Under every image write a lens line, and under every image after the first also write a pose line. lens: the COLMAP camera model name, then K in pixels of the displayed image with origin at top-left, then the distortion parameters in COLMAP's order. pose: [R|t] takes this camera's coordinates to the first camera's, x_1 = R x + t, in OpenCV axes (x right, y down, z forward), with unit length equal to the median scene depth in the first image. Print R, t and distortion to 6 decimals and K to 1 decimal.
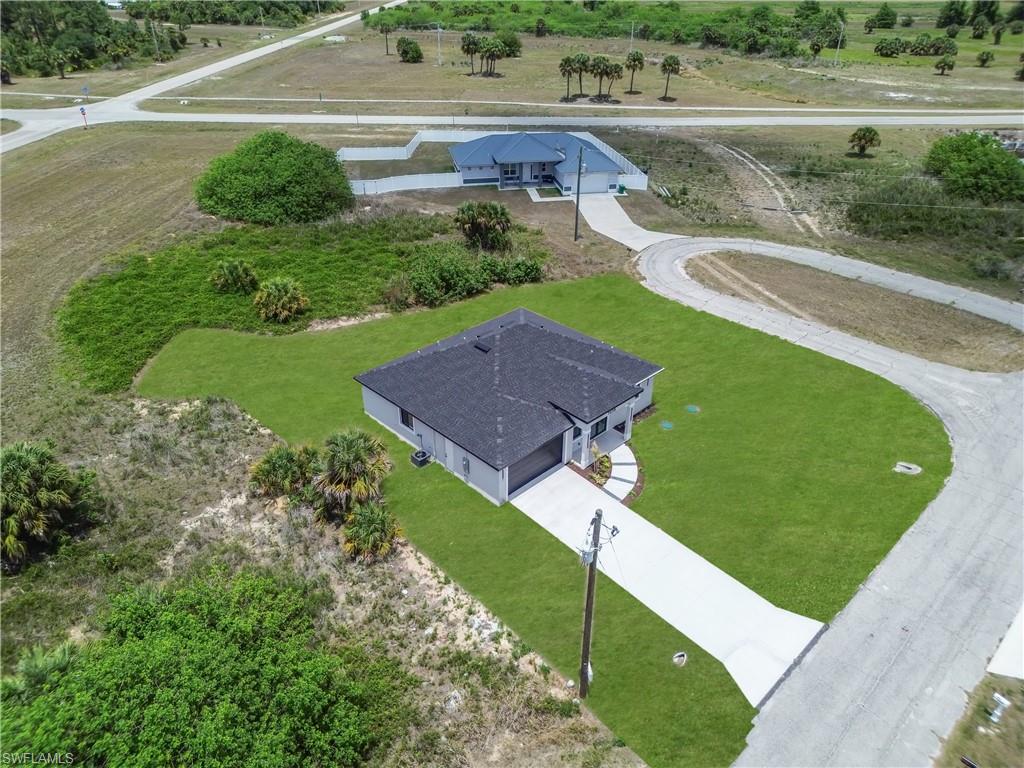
lens RADIAL K [[720.2, 0, 512.0], [0, 720.2, 384.0], [0, 0, 1]] dist [0.059428, -0.059981]
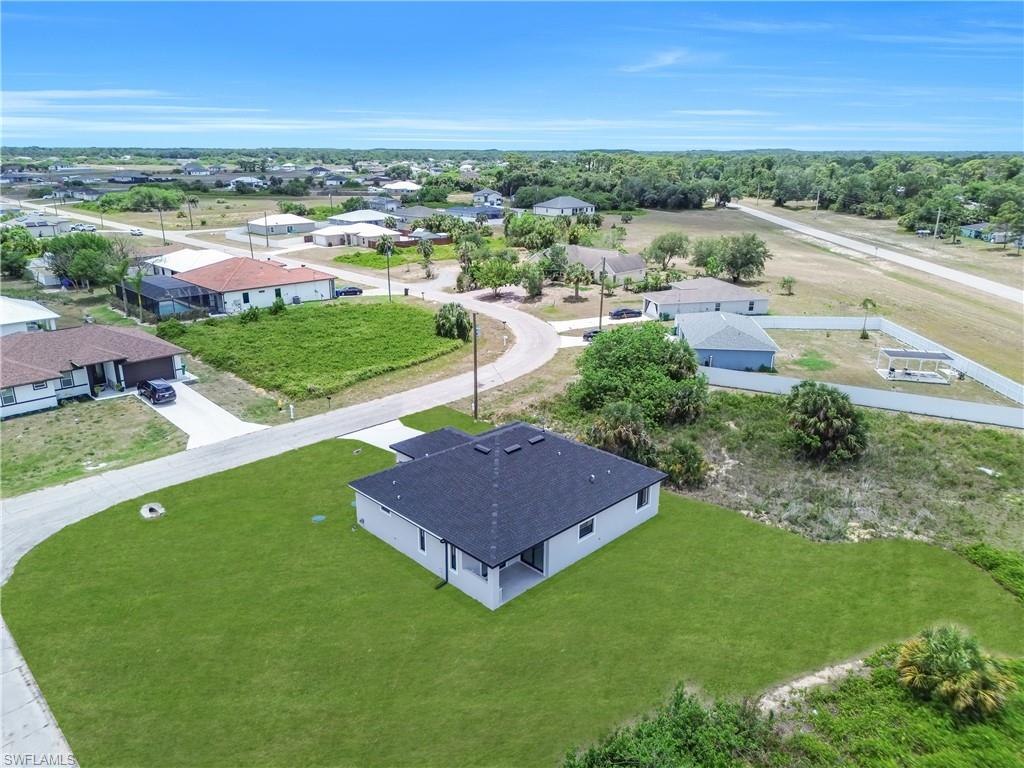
lens RADIAL K [[720.2, 0, 512.0], [0, 720.2, 384.0], [0, 0, 1]] dist [0.059428, -0.059981]
pose [[-0.999924, -0.011462, -0.004616, 0.001509], [-0.011041, 0.661039, 0.750270, -0.705680], [-0.005548, 0.750264, -0.661115, 1.318106]]
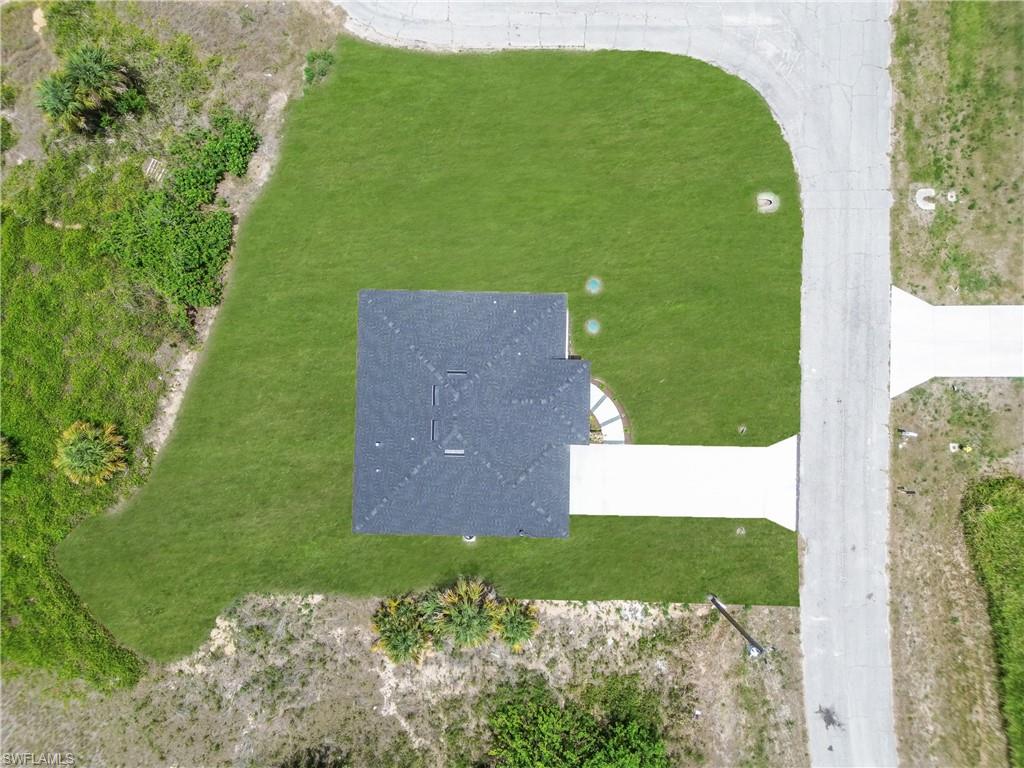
lens RADIAL K [[720.2, 0, 512.0], [0, 720.2, 384.0], [0, 0, 1]] dist [0.059428, -0.059981]
pose [[0.717087, -0.696983, 0.000803, 0.062741], [0.374424, 0.386195, 0.843007, -0.700684], [-0.587871, -0.604209, 0.537903, 0.394149]]
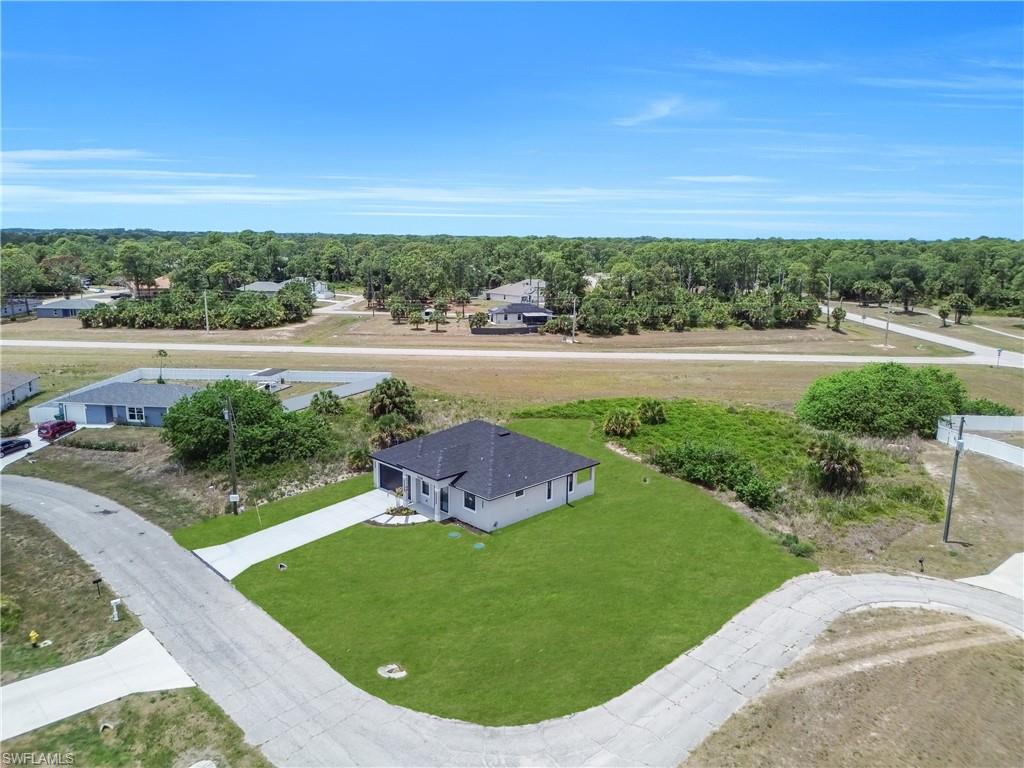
lens RADIAL K [[720.2, 0, 512.0], [0, 720.2, 384.0], [0, 0, 1]] dist [0.059428, -0.059981]
pose [[-0.000213, 0.195028, -0.980798, 1.105189], [-0.522052, 0.836514, 0.166452, -0.327595], [0.852914, 0.512062, 0.101637, 0.712974]]
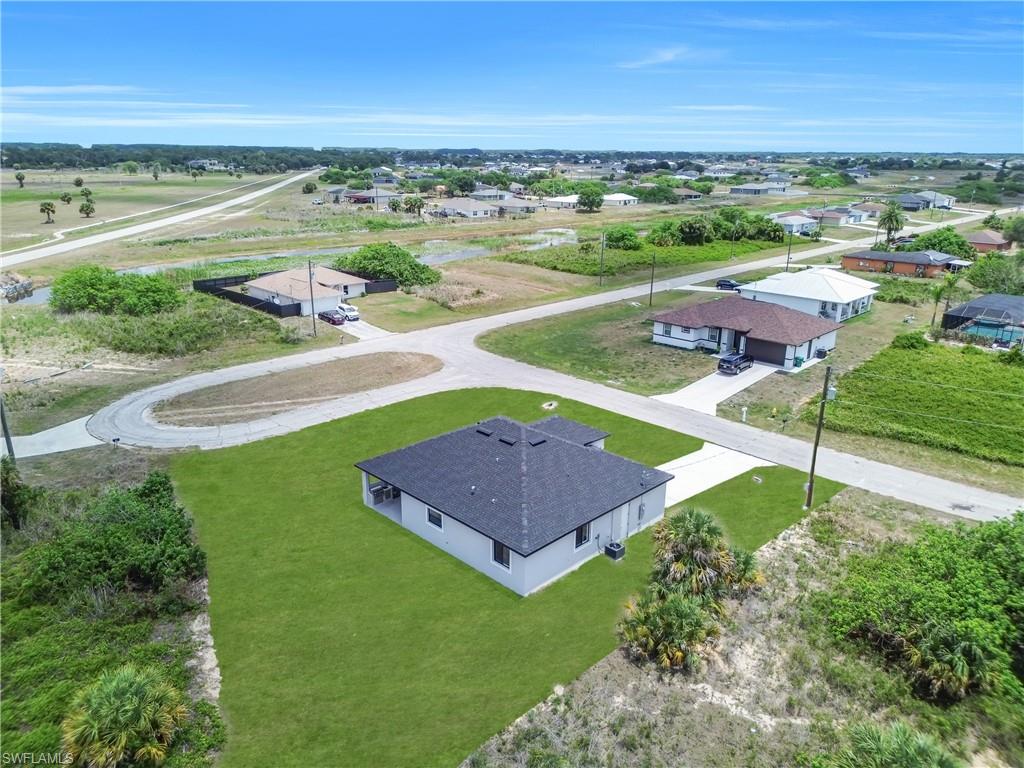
lens RADIAL K [[720.2, 0, 512.0], [0, 720.2, 384.0], [0, 0, 1]] dist [0.059428, -0.059981]
pose [[-0.007791, -0.314363, 0.949271, -0.764237], [0.502998, 0.819227, 0.275426, -0.325678], [-0.864252, 0.479627, 0.151742, 0.676448]]
